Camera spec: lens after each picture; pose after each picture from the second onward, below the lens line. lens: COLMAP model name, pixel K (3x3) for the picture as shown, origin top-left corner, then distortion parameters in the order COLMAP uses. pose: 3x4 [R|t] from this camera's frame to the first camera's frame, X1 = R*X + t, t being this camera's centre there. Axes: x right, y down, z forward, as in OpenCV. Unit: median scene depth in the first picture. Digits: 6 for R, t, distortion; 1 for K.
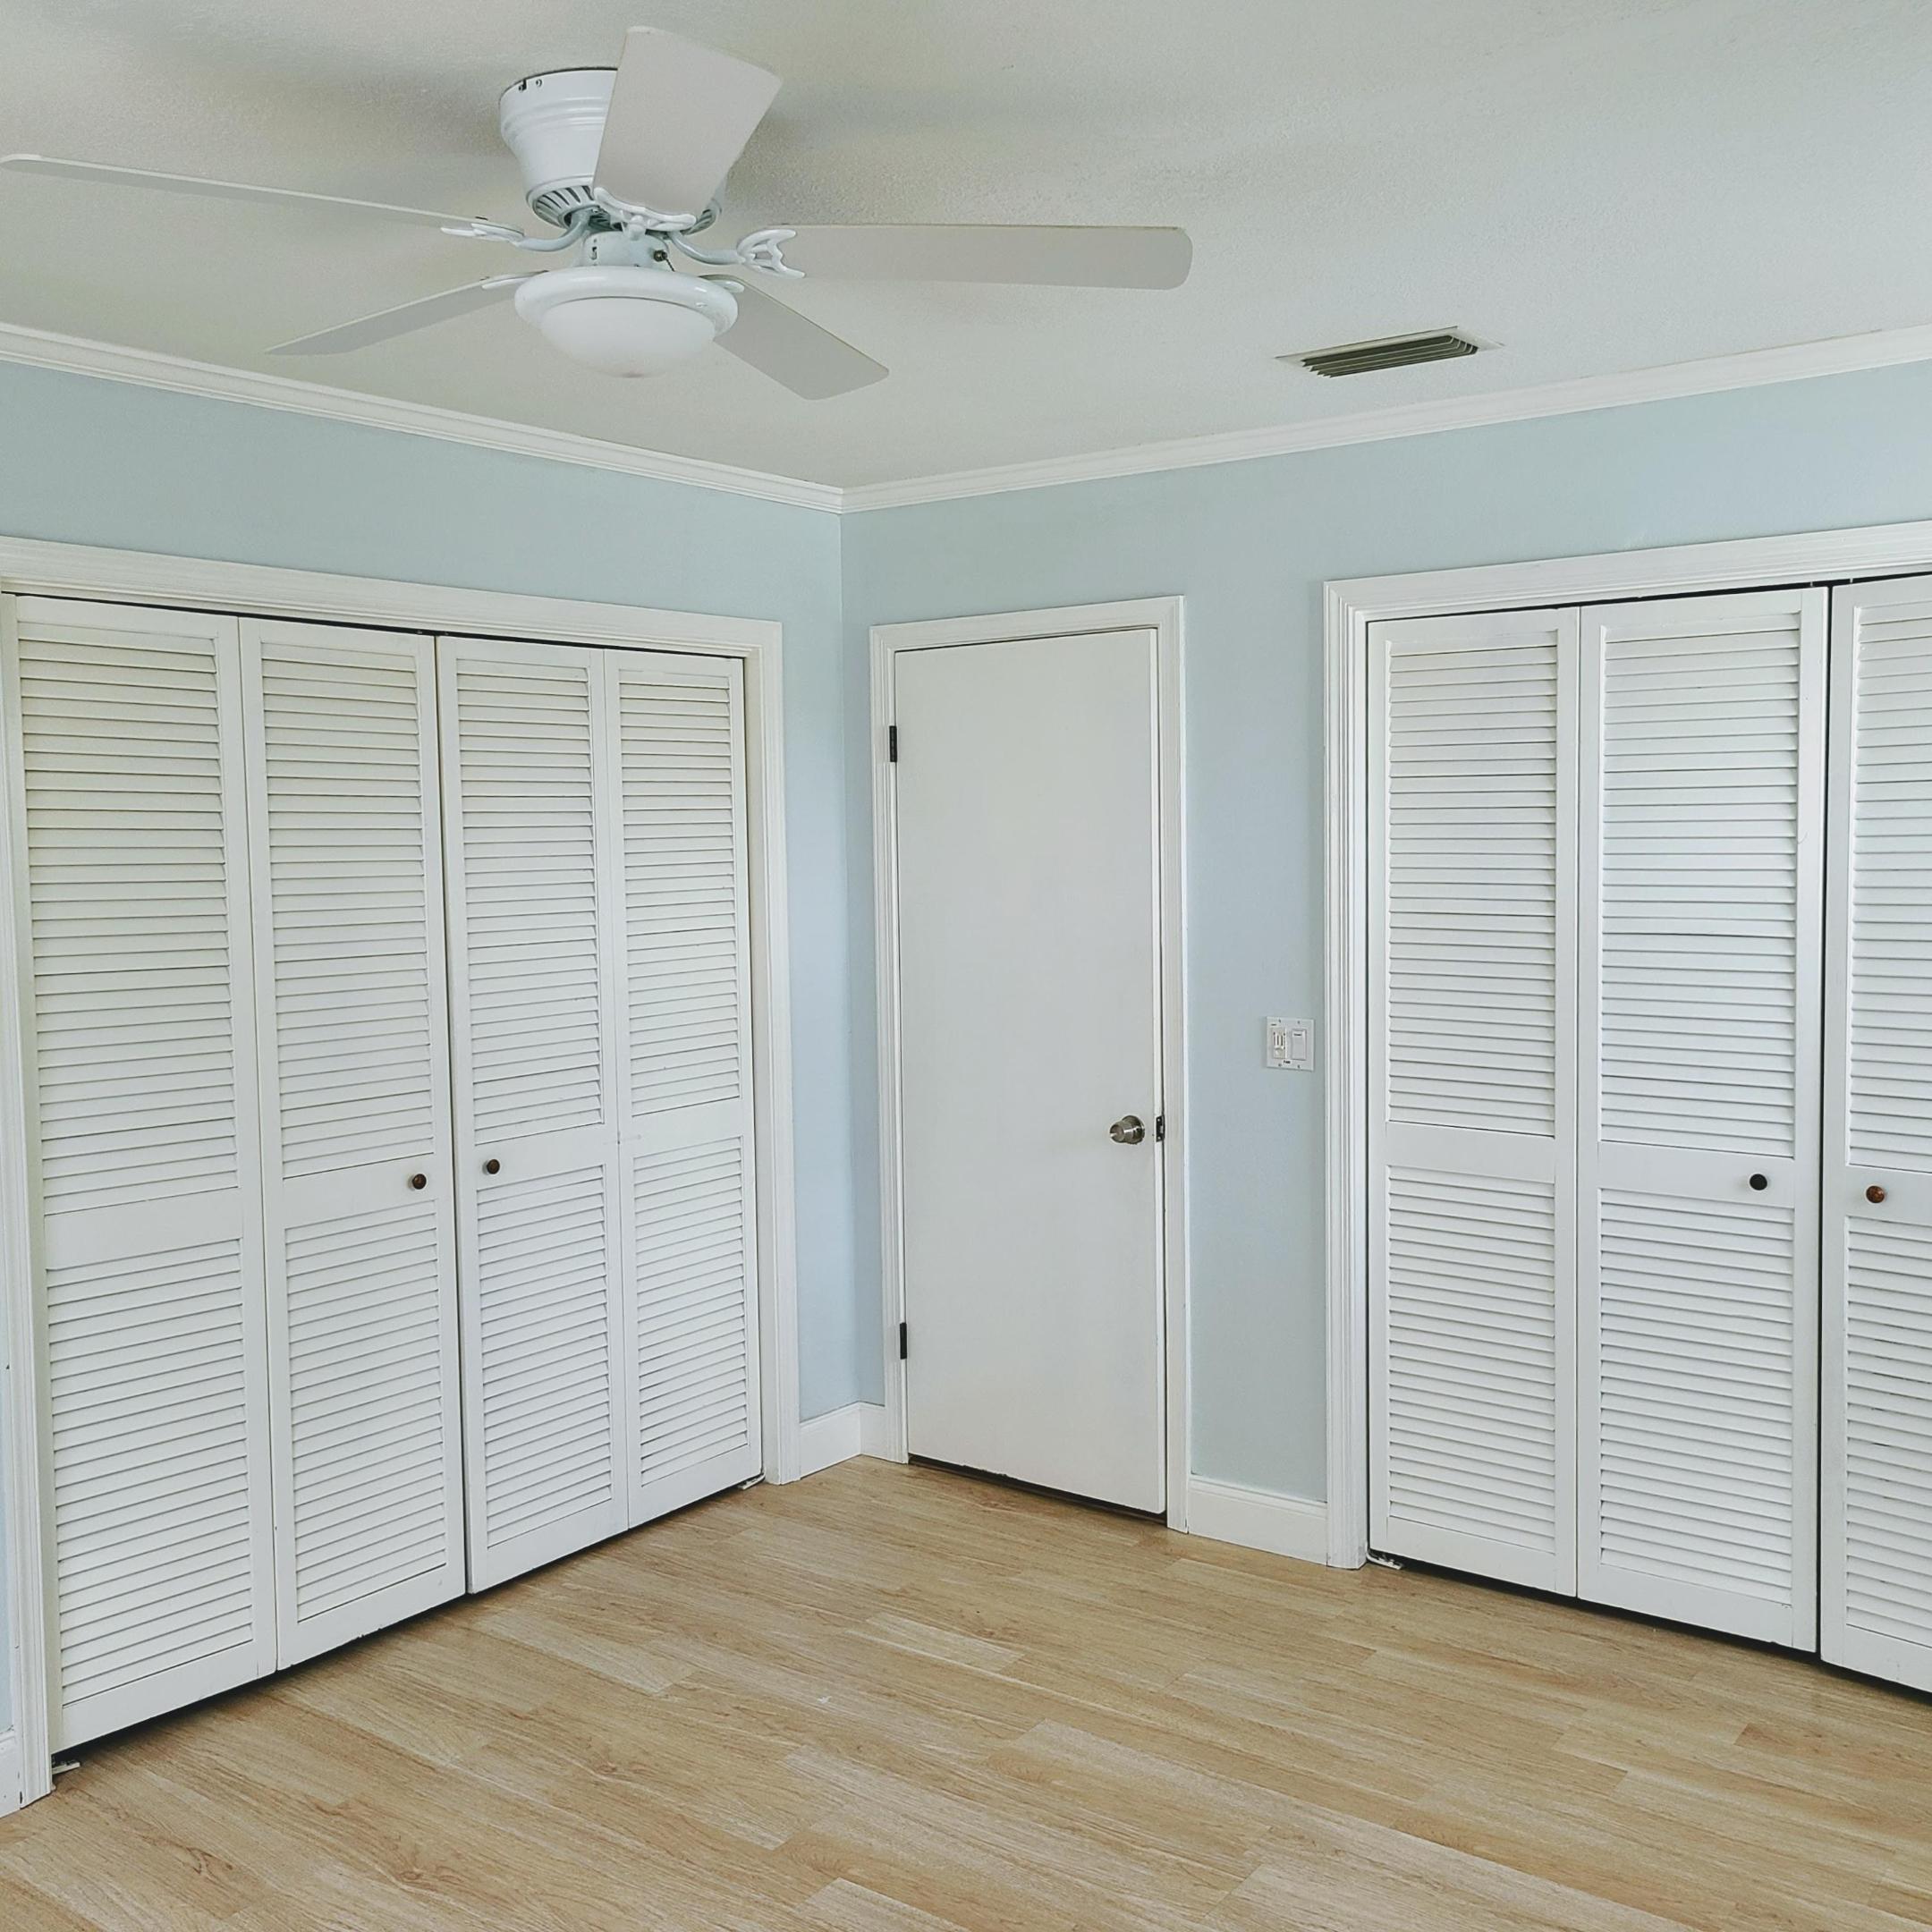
lens RADIAL K [[1957.2, 0, 966.0], [0, 1957.2, 966.0], [0, 0, 1]] dist [0.066510, -0.022484]
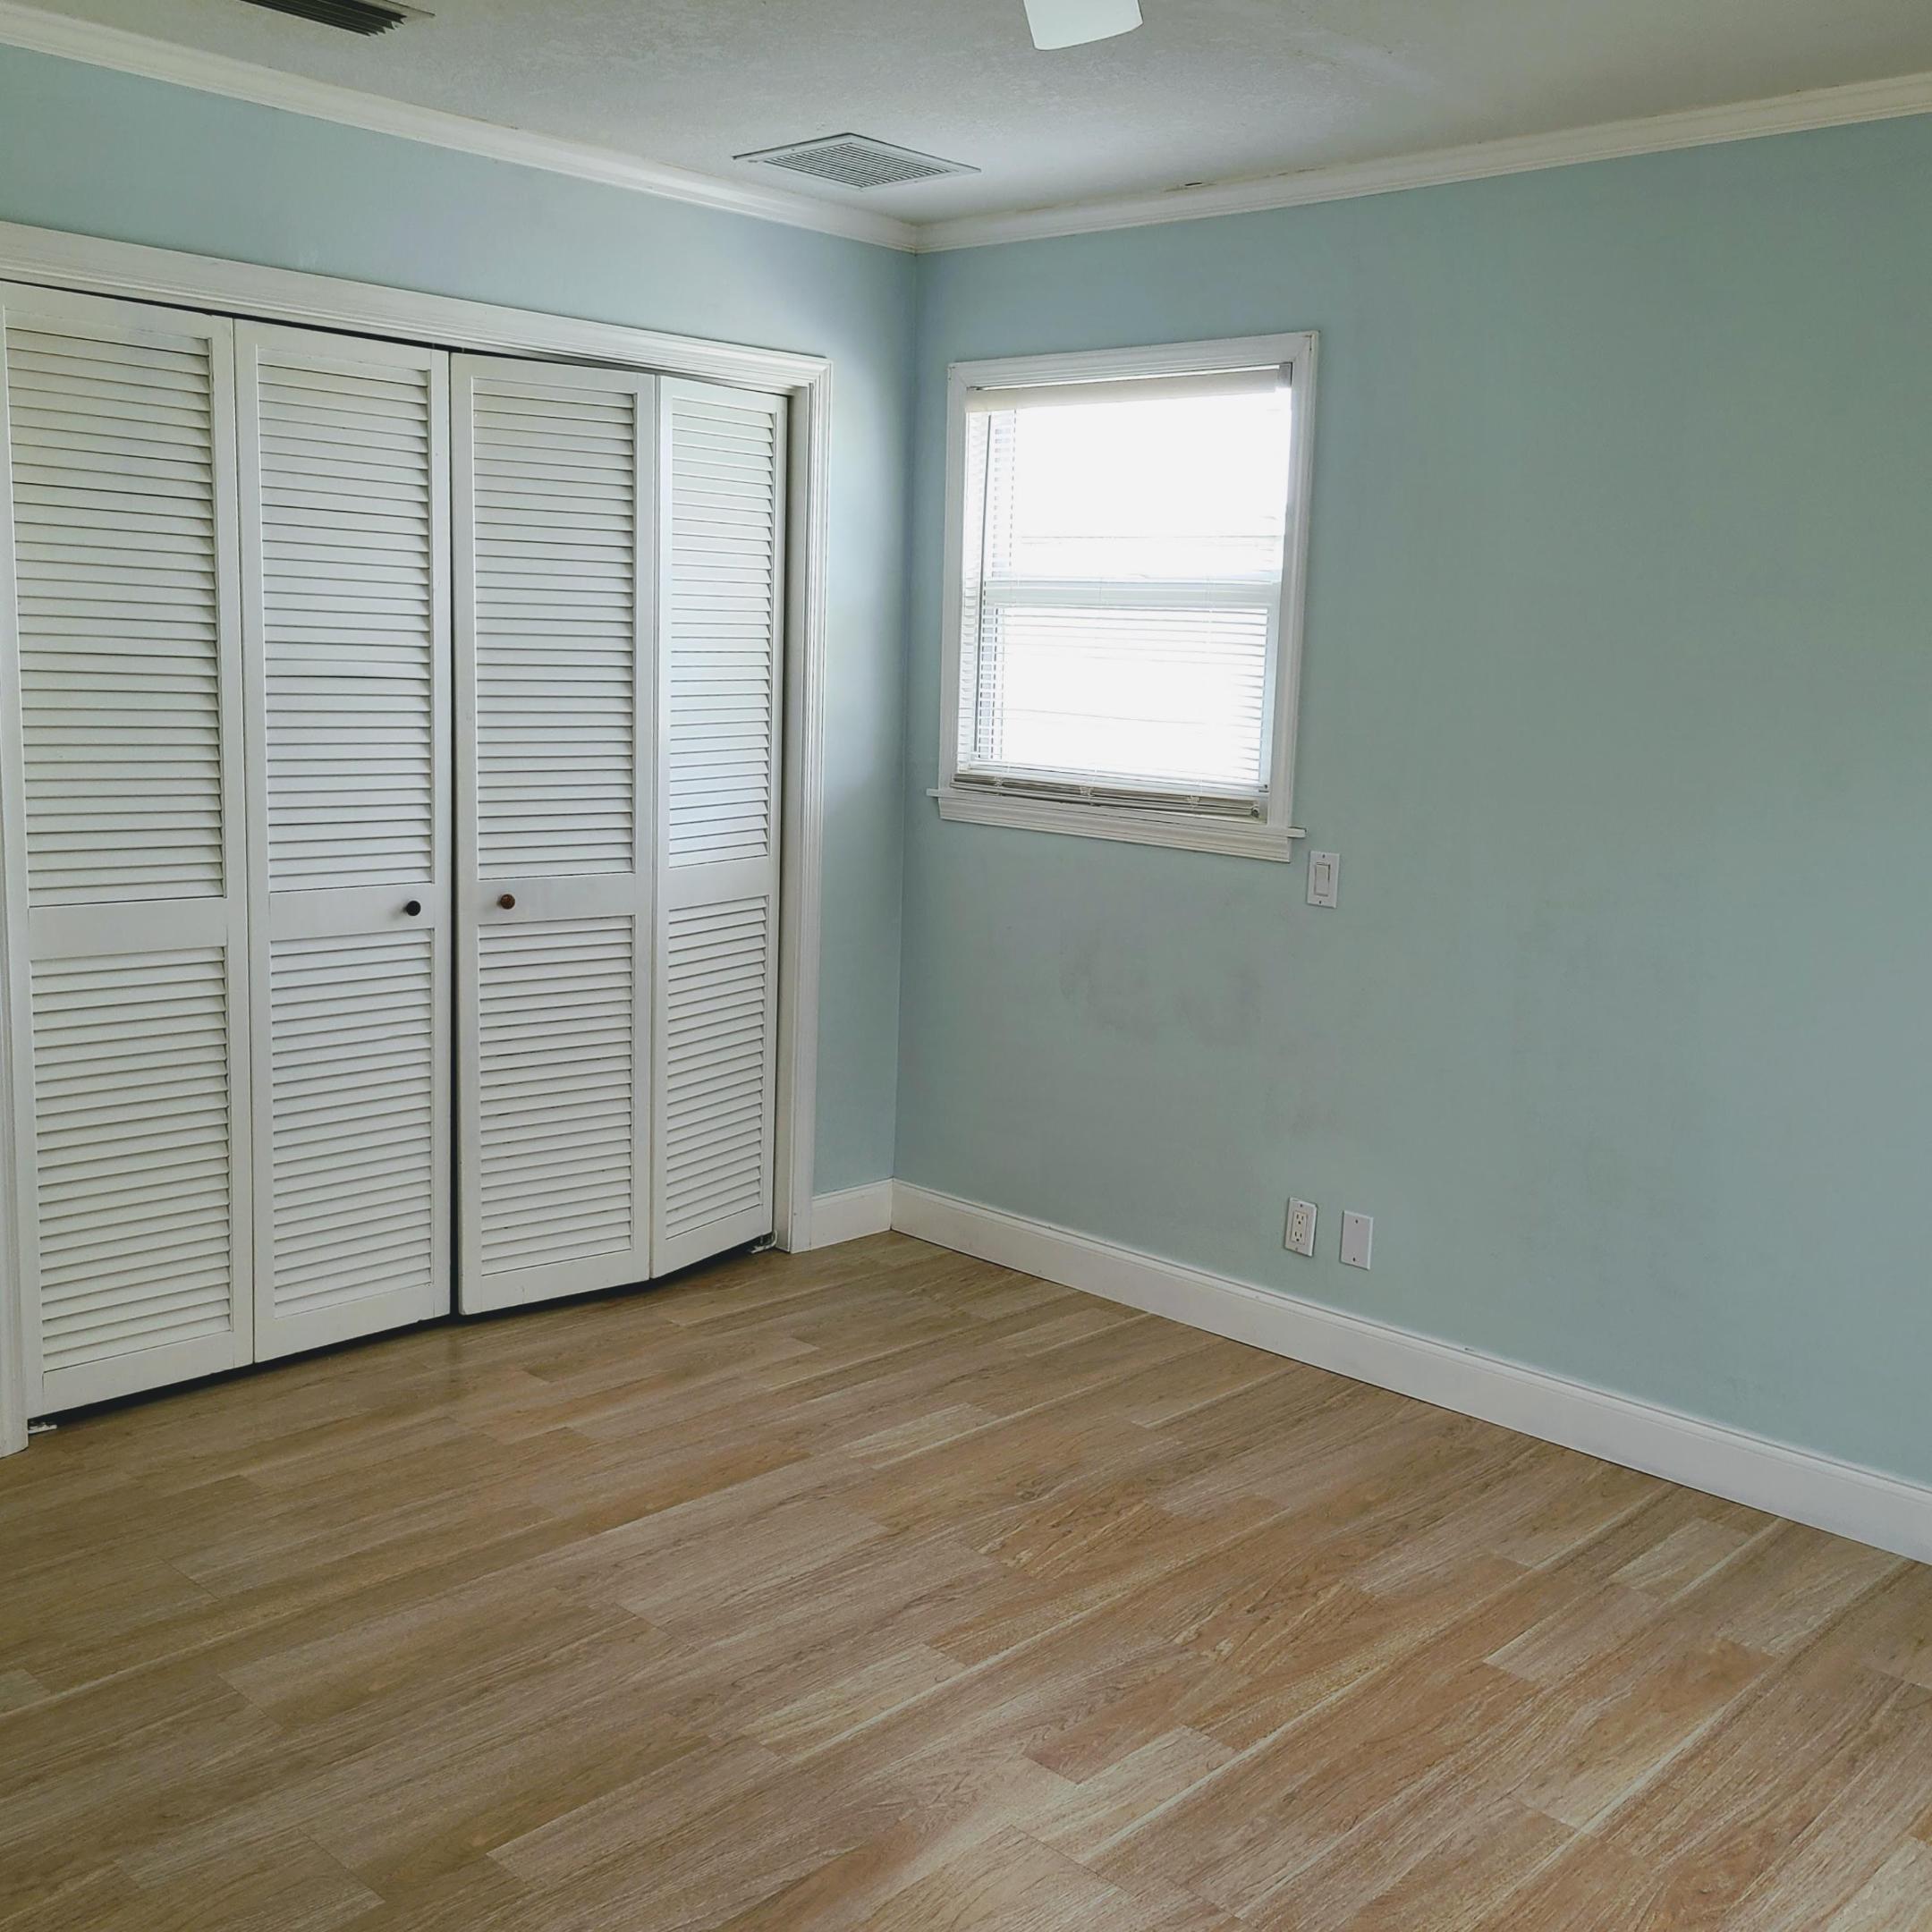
lens RADIAL K [[1985.8, 0, 966.0], [0, 1985.8, 966.0], [0, 0, 1]] dist [0.032143, 0.006042]
pose [[0.133881, -0.146521, 0.980106, -0.625342], [0.034313, 0.989102, 0.143178, -0.004859], [-0.990403, 0.014462, 0.137450, 0.552039]]
